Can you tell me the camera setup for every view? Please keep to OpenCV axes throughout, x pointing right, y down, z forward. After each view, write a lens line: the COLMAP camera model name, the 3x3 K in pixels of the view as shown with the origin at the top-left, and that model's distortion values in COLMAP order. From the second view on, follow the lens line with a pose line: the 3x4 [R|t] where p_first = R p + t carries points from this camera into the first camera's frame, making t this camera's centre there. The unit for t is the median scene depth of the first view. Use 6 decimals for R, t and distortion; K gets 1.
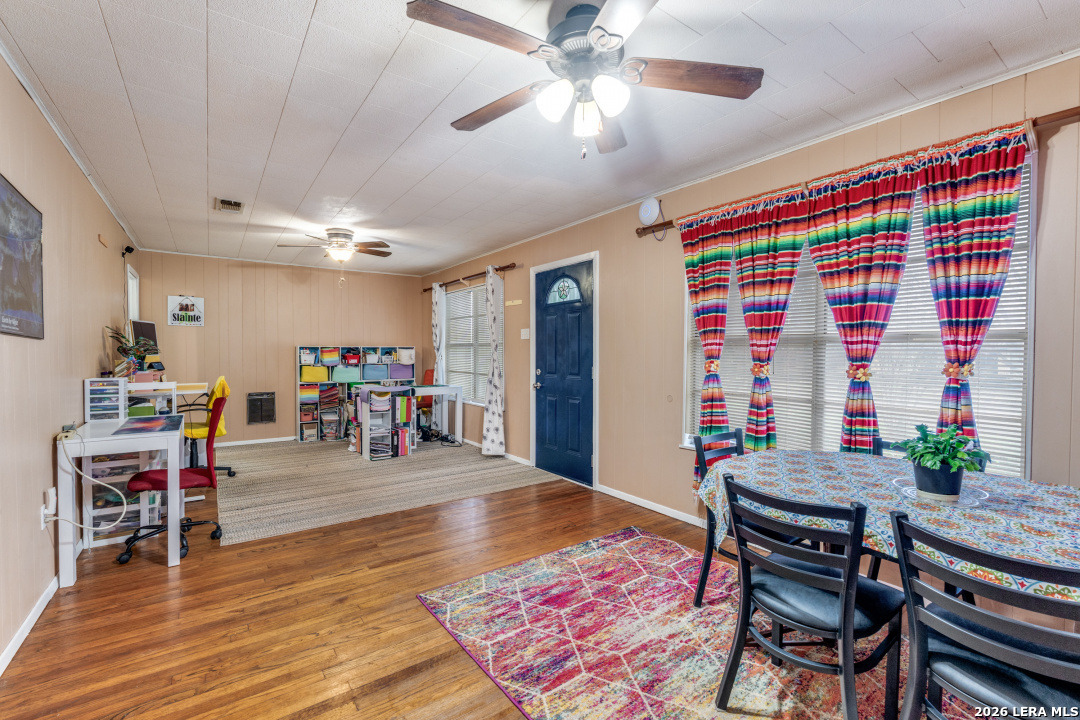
lens RADIAL K [[466.9, 0, 540.0], [0, 466.9, 360.0], [0, 0, 1]] dist [-0.000408, -0.000060]
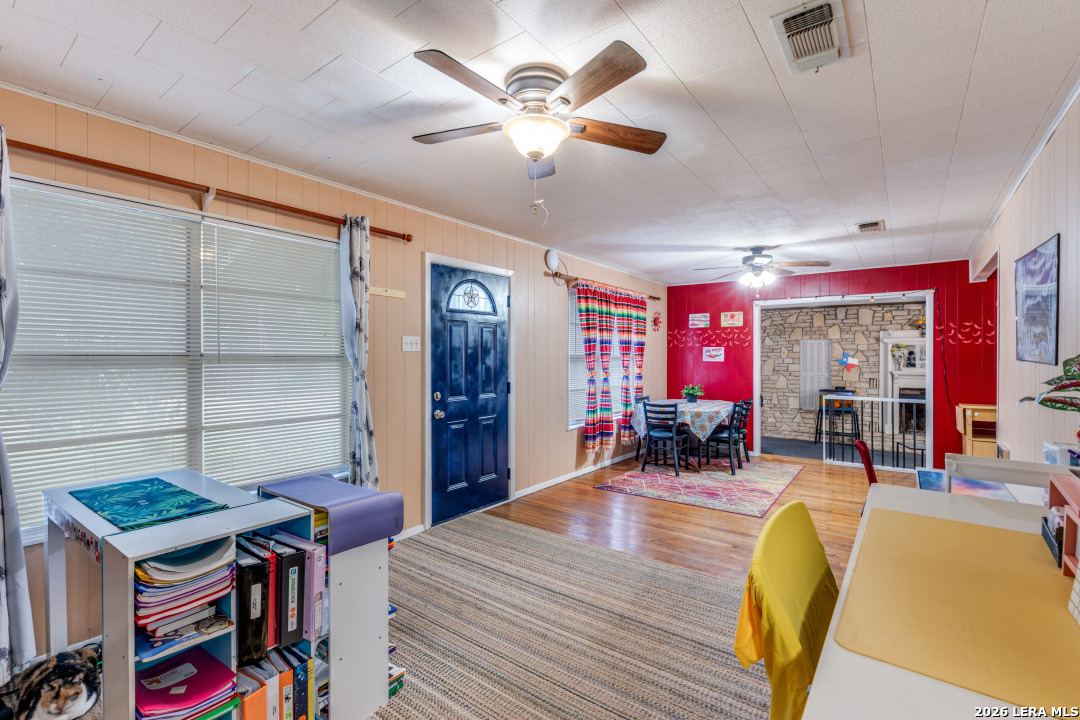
lens RADIAL K [[484.5, 0, 540.0], [0, 484.5, 360.0], [0, 0, 1]] dist [-0.001516, -0.000198]
pose [[-0.300082, -0.010737, 0.953853, -1.561204], [0.013584, 0.999787, 0.015528, -0.083313], [-0.953817, 0.017616, -0.299872, 2.123091]]
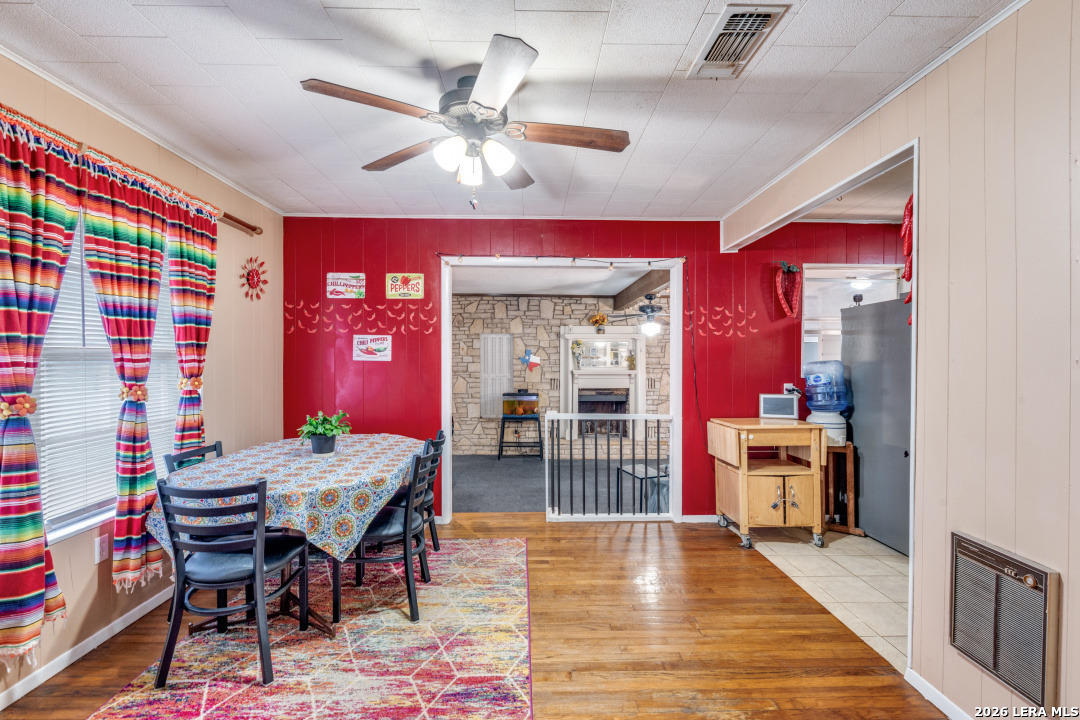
lens RADIAL K [[474.1, 0, 540.0], [0, 474.1, 360.0], [0, 0, 1]] dist [-0.000068, 0.000035]
pose [[-0.828233, -0.013087, 0.560231, -0.473301], [0.001356, 0.999678, 0.025357, -0.058911], [-0.560382, 0.021761, -0.827948, 1.273752]]
